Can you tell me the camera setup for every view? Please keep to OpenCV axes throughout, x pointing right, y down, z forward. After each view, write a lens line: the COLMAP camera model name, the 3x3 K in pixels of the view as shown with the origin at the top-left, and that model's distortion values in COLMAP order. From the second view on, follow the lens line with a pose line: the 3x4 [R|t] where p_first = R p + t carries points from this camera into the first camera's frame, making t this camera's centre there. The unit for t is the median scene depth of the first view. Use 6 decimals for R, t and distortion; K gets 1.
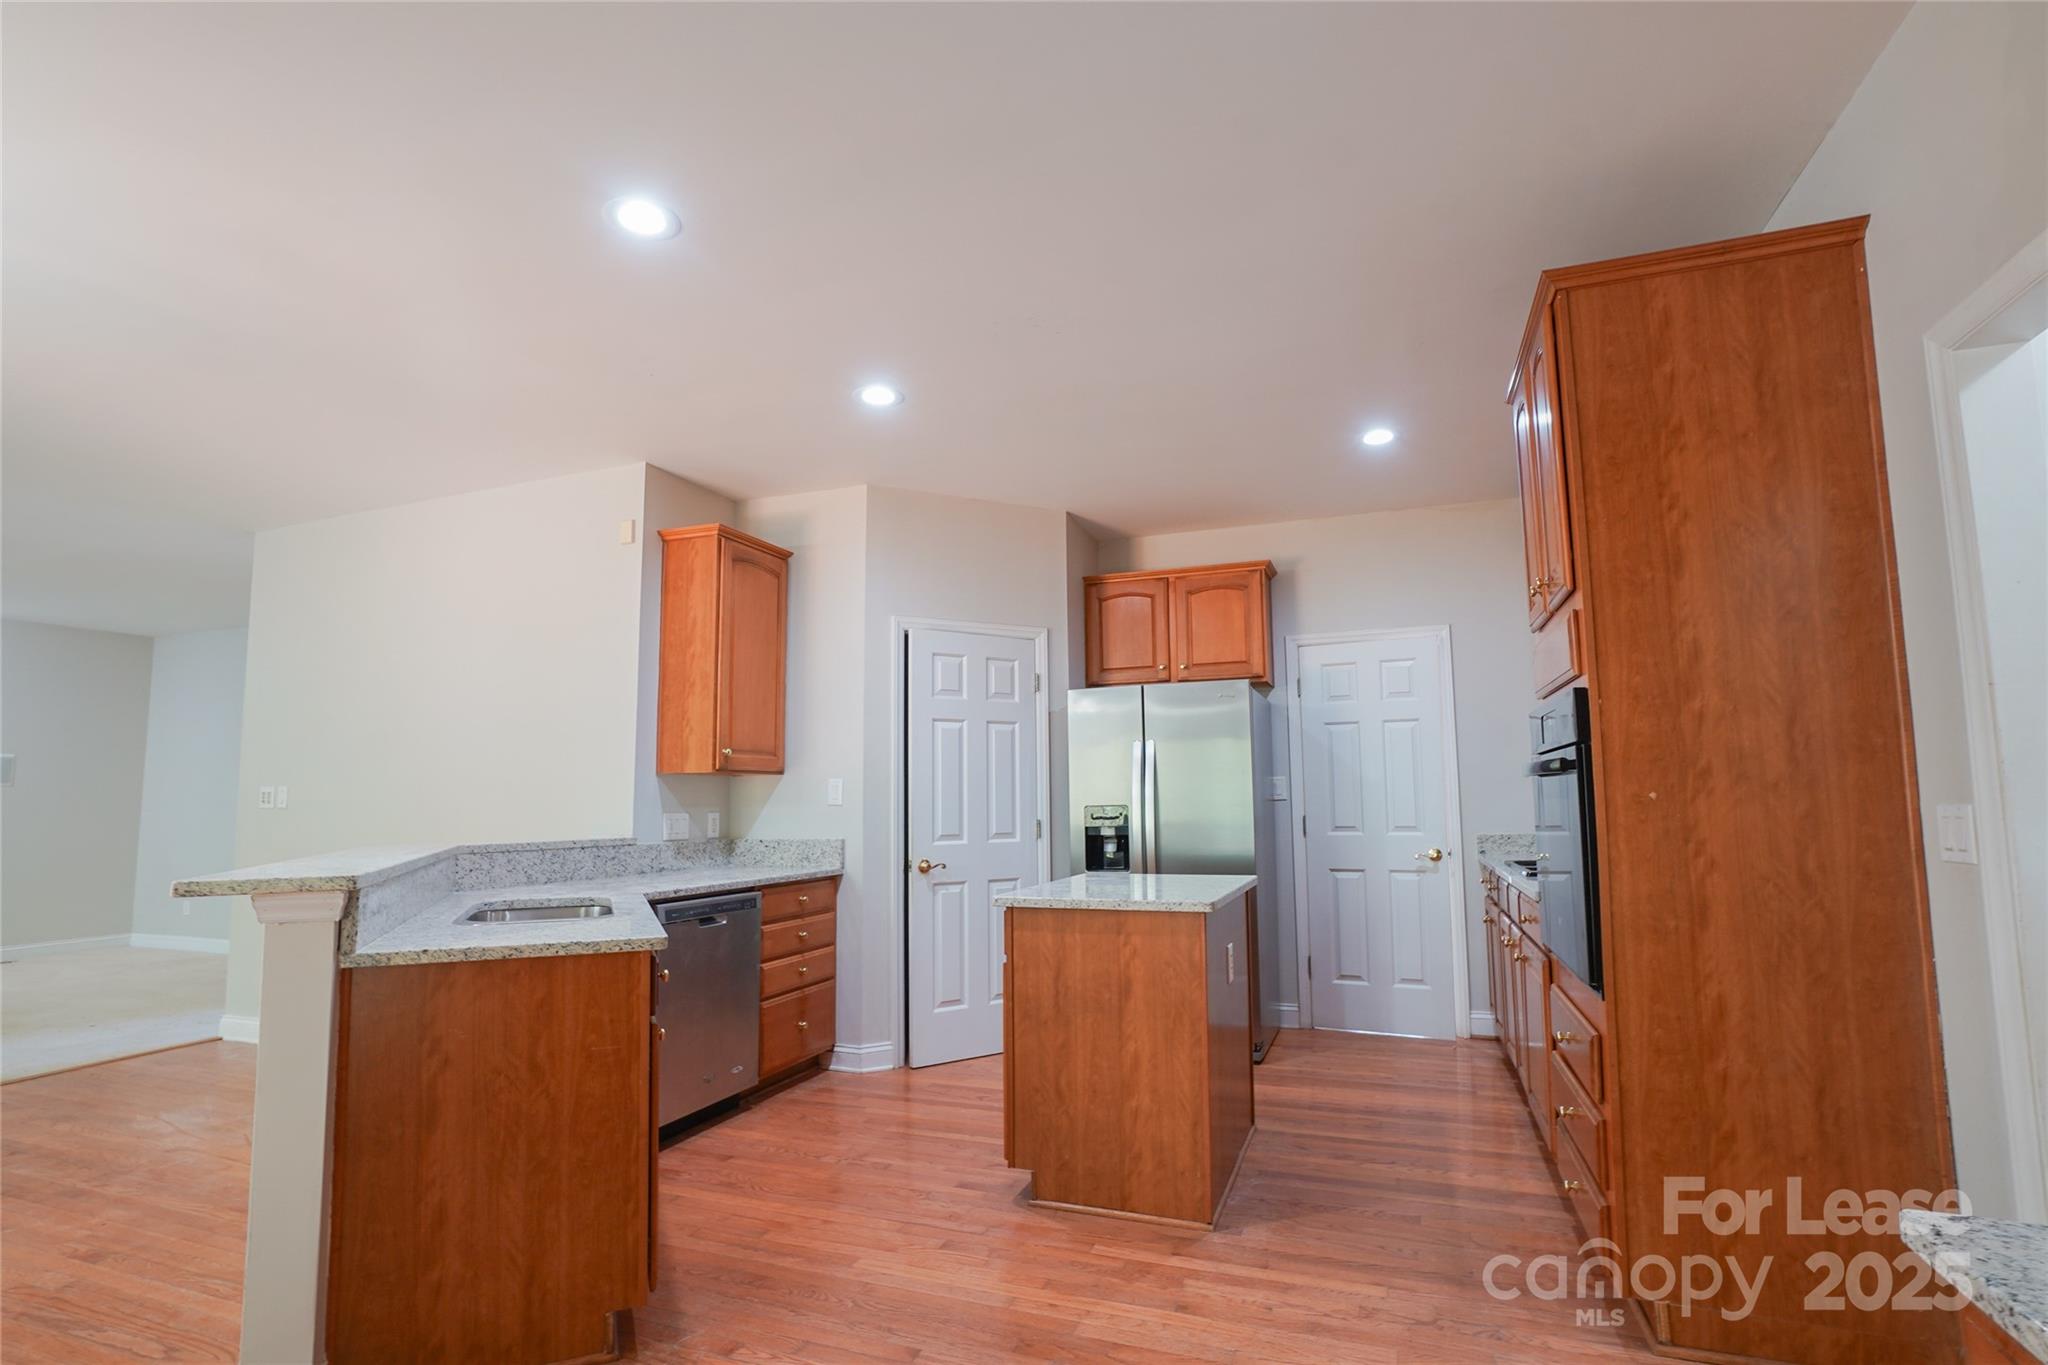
lens RADIAL K [[978.4, 0, 1021.2], [0, 978.4, 689.6], [0, 0, 1]] dist [-0.027782, 0.006360]
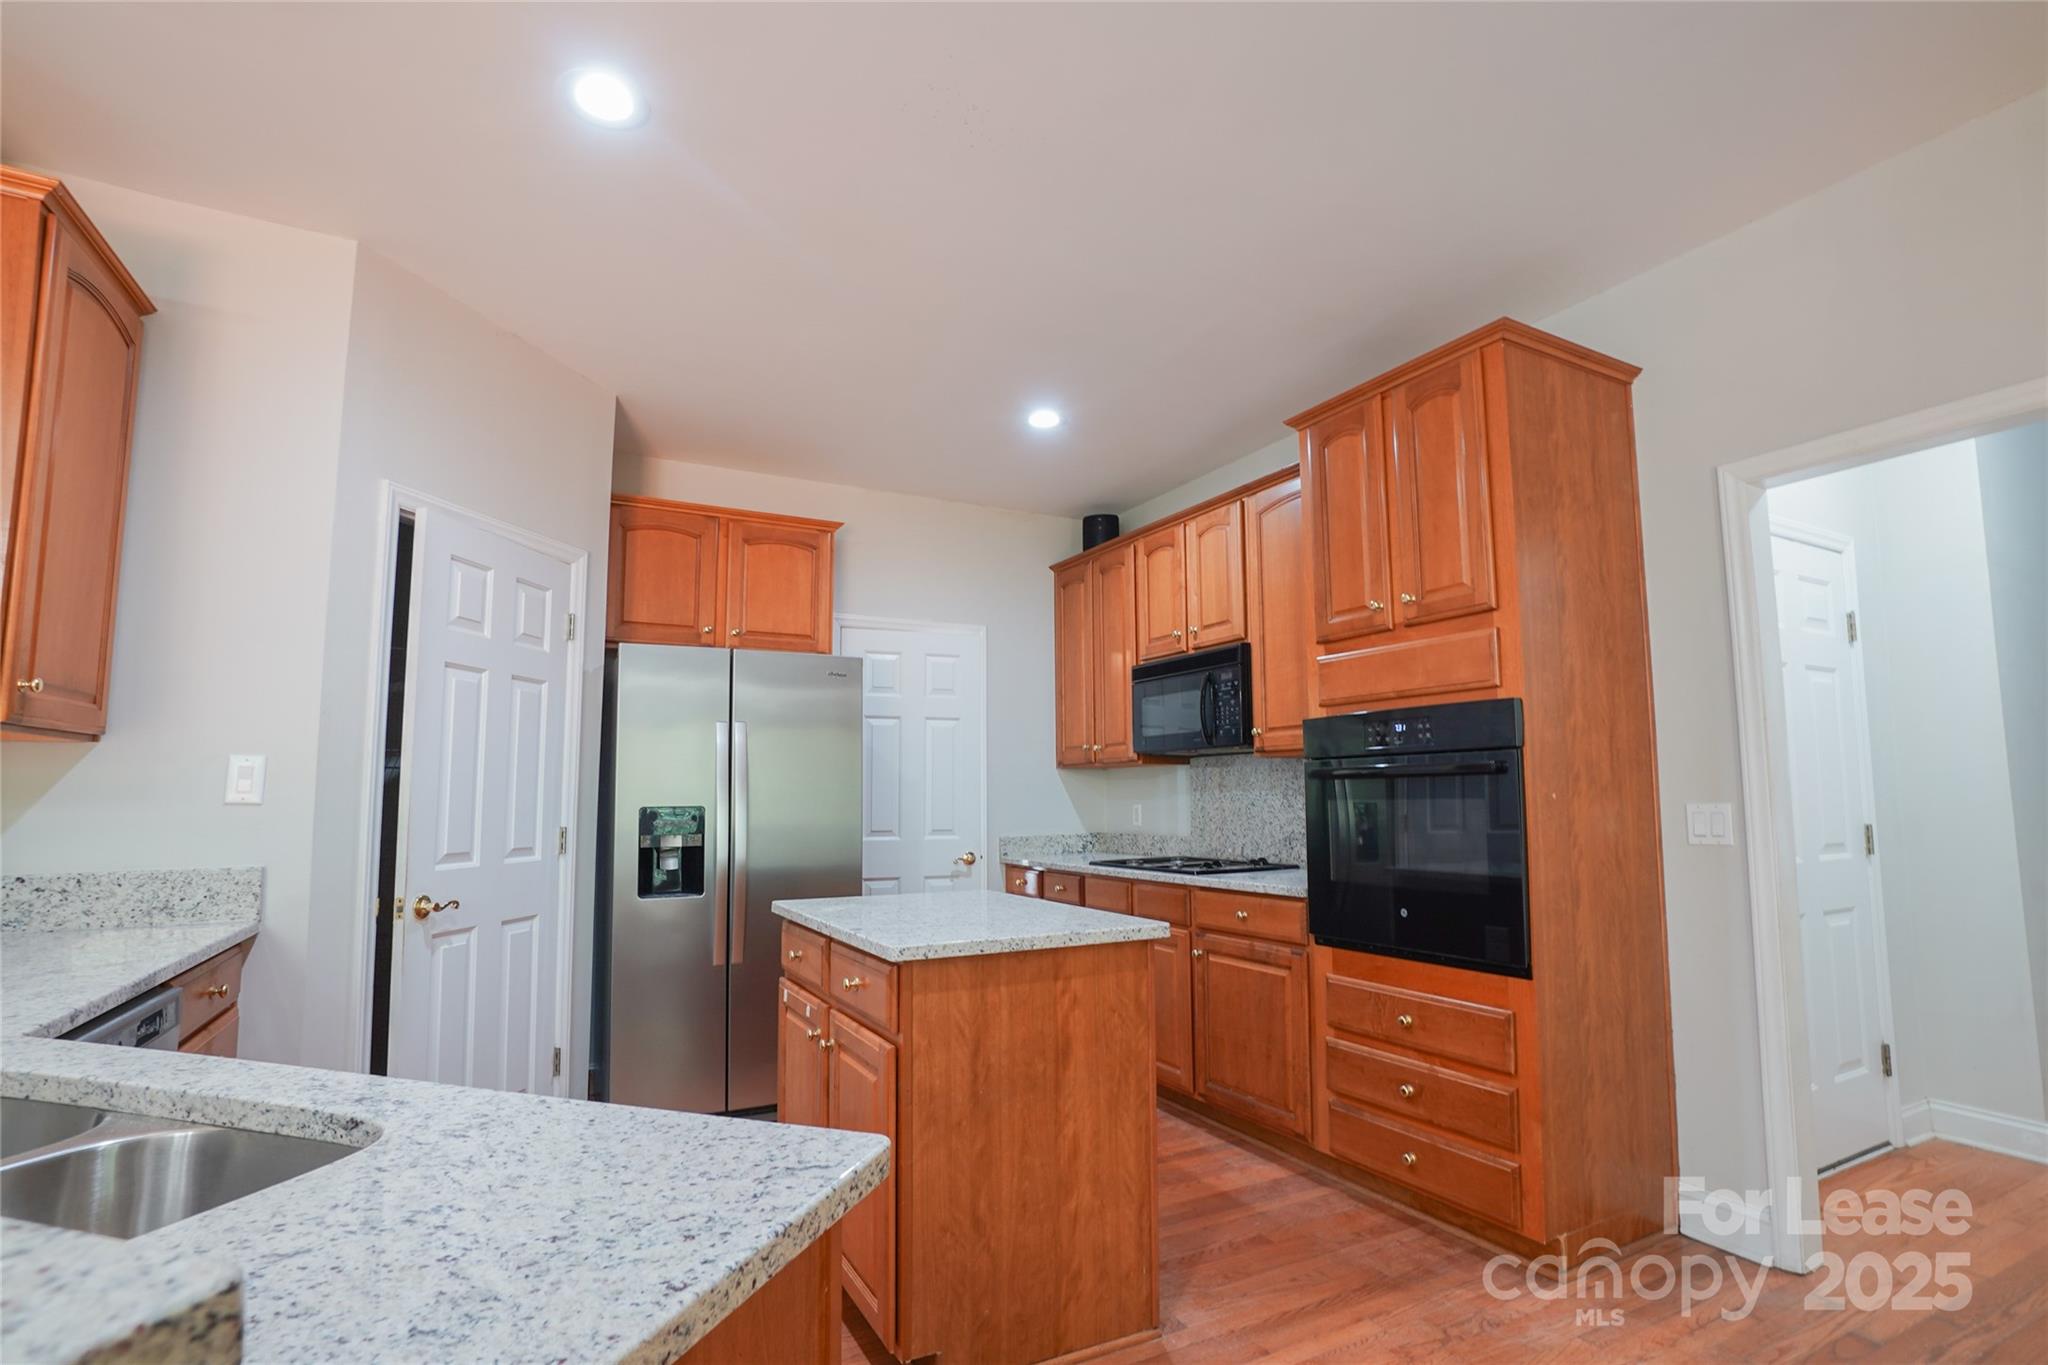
lens RADIAL K [[978.4, 0, 1026.9], [0, 978.4, 694.9], [0, 0, 1]] dist [-0.027782, 0.006360]
pose [[0.659507, 0.085954, 0.746768, -0.390974], [-0.087577, 0.995462, -0.037236, 0.052475], [-0.746579, -0.040842, 0.664041, 0.430490]]
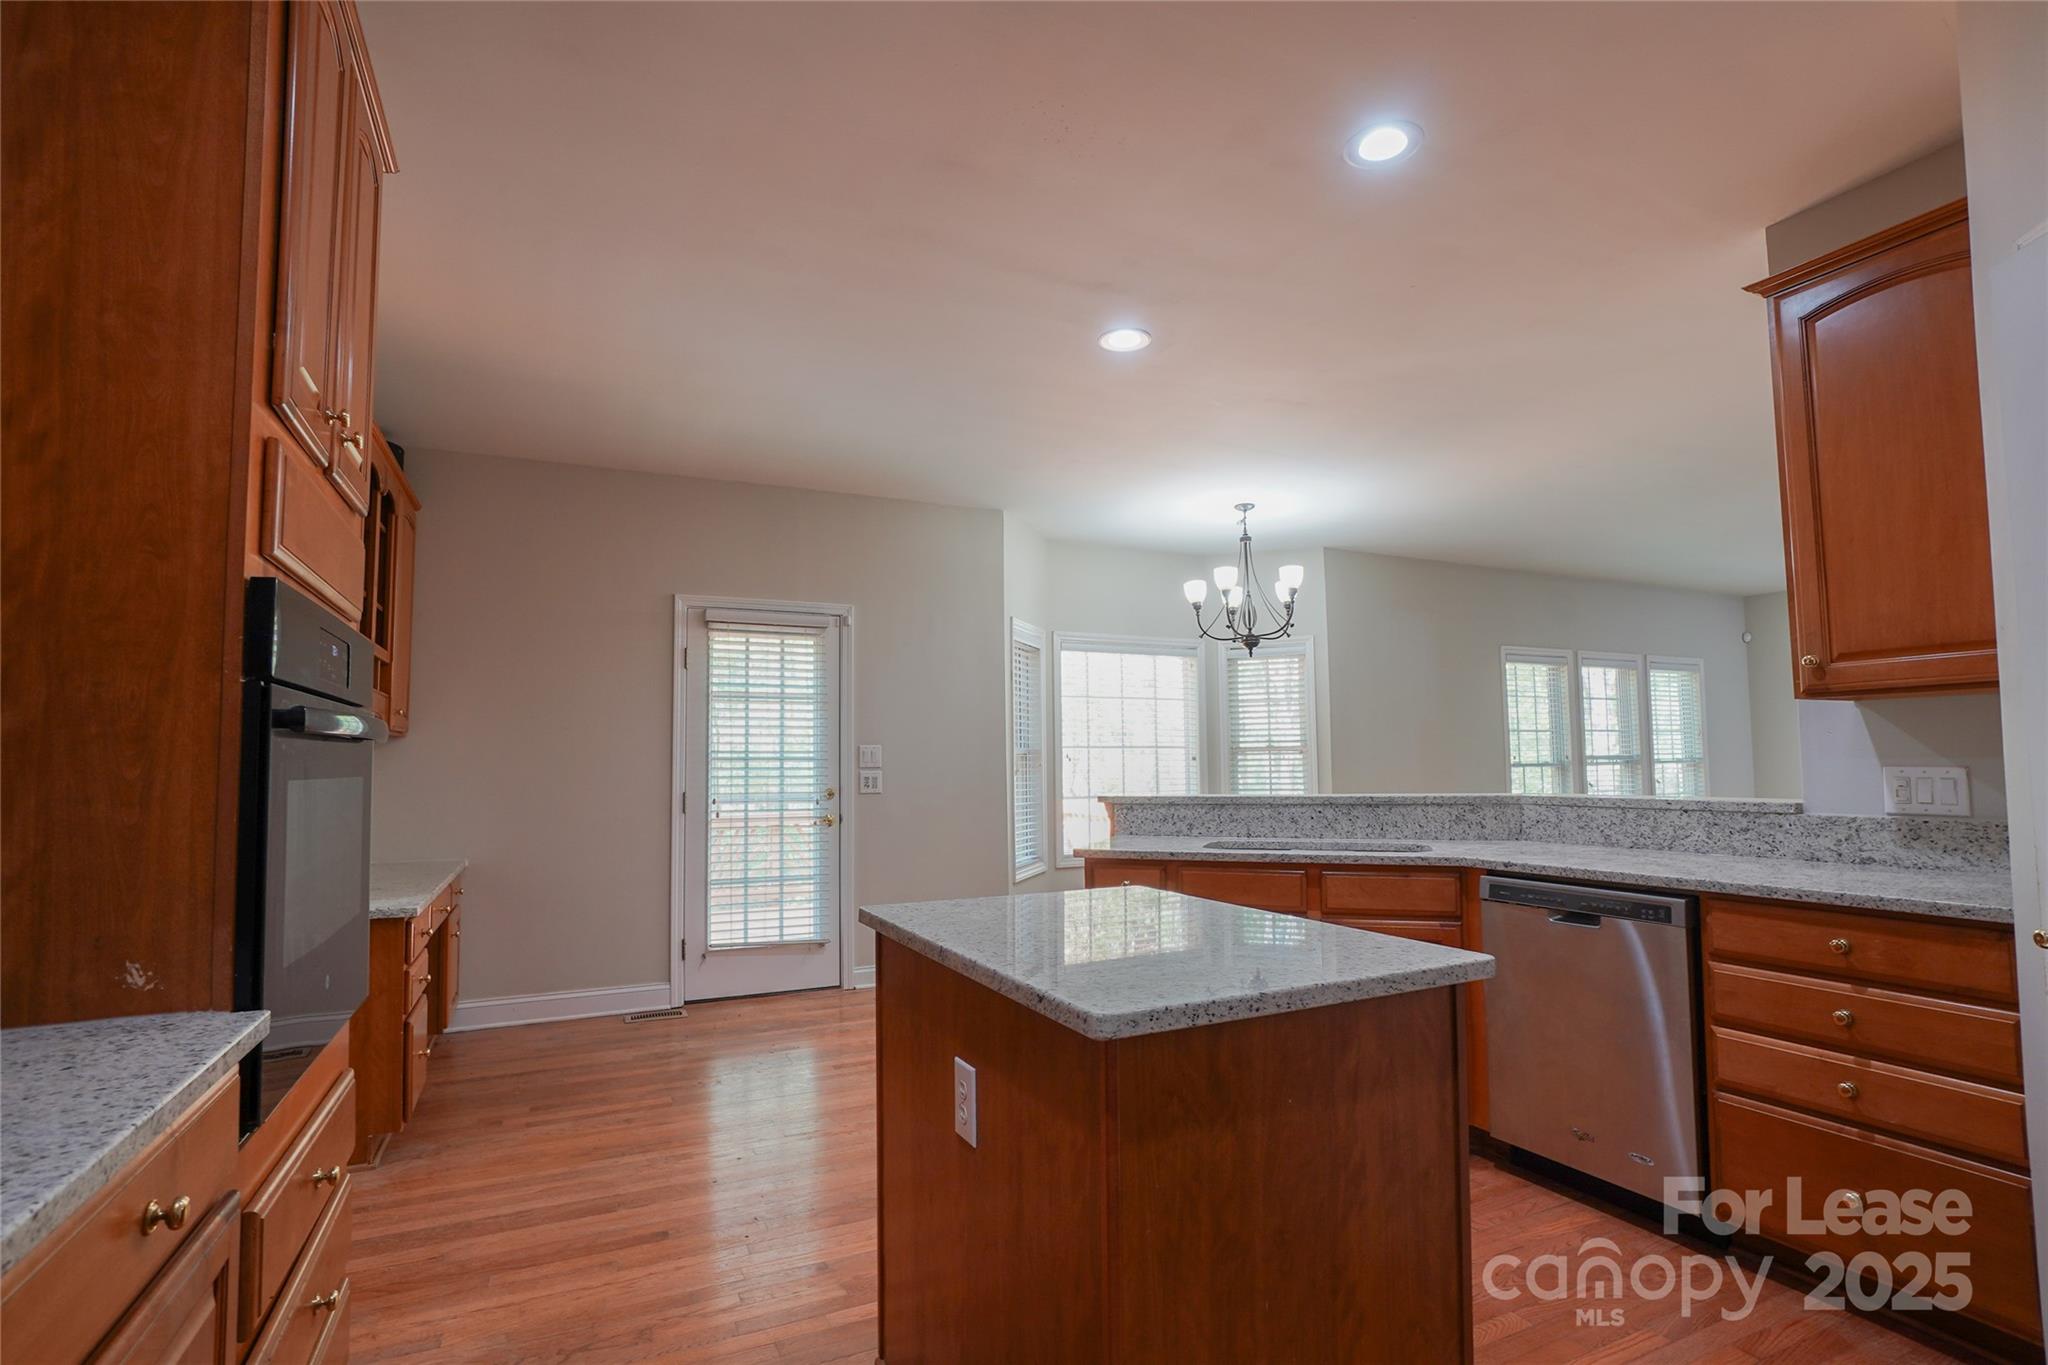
lens RADIAL K [[978.4, 0, 1022.3], [0, 978.4, 691.1], [0, 0, 1]] dist [-0.027782, 0.006360]
pose [[-0.701944, -0.032520, -0.711489, 0.524674], [0.101344, 0.984232, -0.144971, 0.146503], [0.704985, -0.173867, -0.687580, 1.344307]]
